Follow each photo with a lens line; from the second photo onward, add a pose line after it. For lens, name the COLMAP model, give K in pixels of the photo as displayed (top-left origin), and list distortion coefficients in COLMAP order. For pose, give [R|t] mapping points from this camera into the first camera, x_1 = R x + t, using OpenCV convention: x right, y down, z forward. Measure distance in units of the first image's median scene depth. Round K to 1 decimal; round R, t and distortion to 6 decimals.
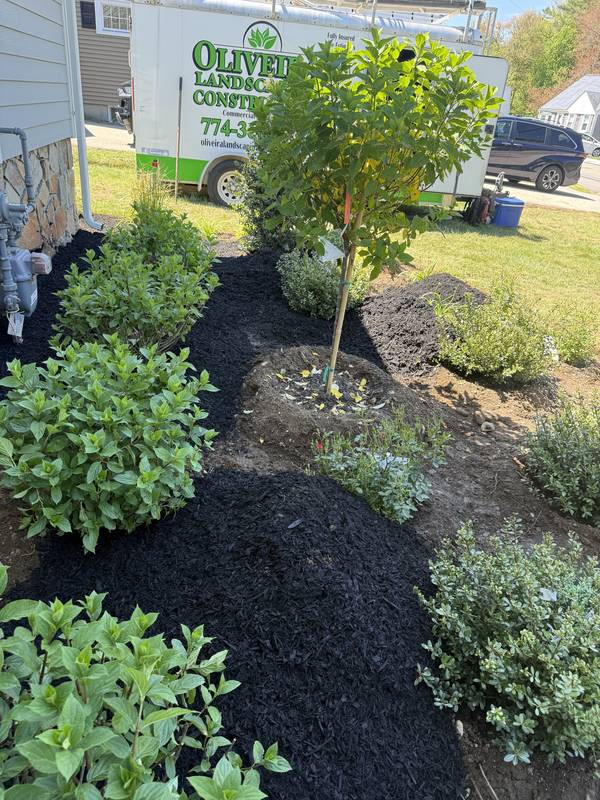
lens RADIAL K [[566.7, 0, 304.7], [0, 566.7, 396.4], [0, 0, 1]] dist [0.036873, -0.029053]
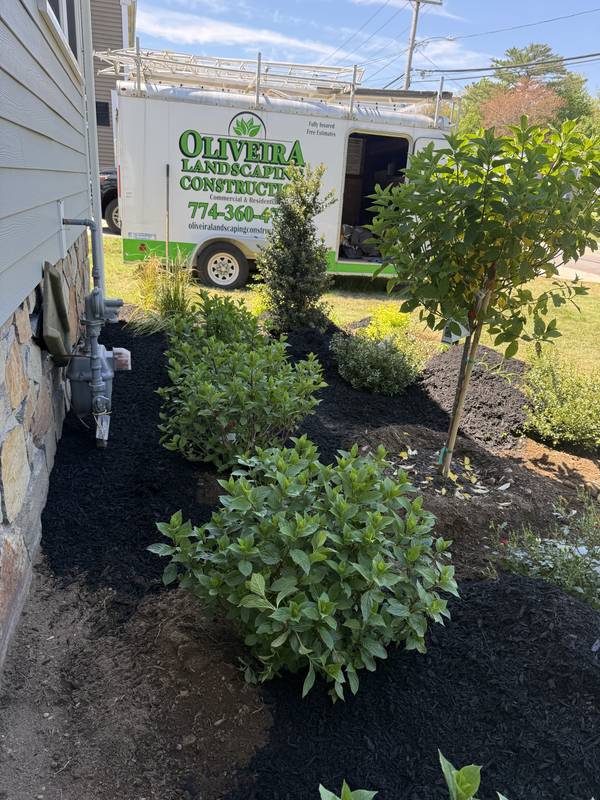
lens RADIAL K [[566.7, 0, 296.4], [0, 566.7, 403.6], [0, 0, 1]] dist [0.036873, -0.029053]
pose [[0.992540, -0.064472, 0.103474, -0.124303], [0.075243, 0.991747, -0.103810, -0.019390], [-0.095927, 0.110821, 0.989200, 0.031446]]
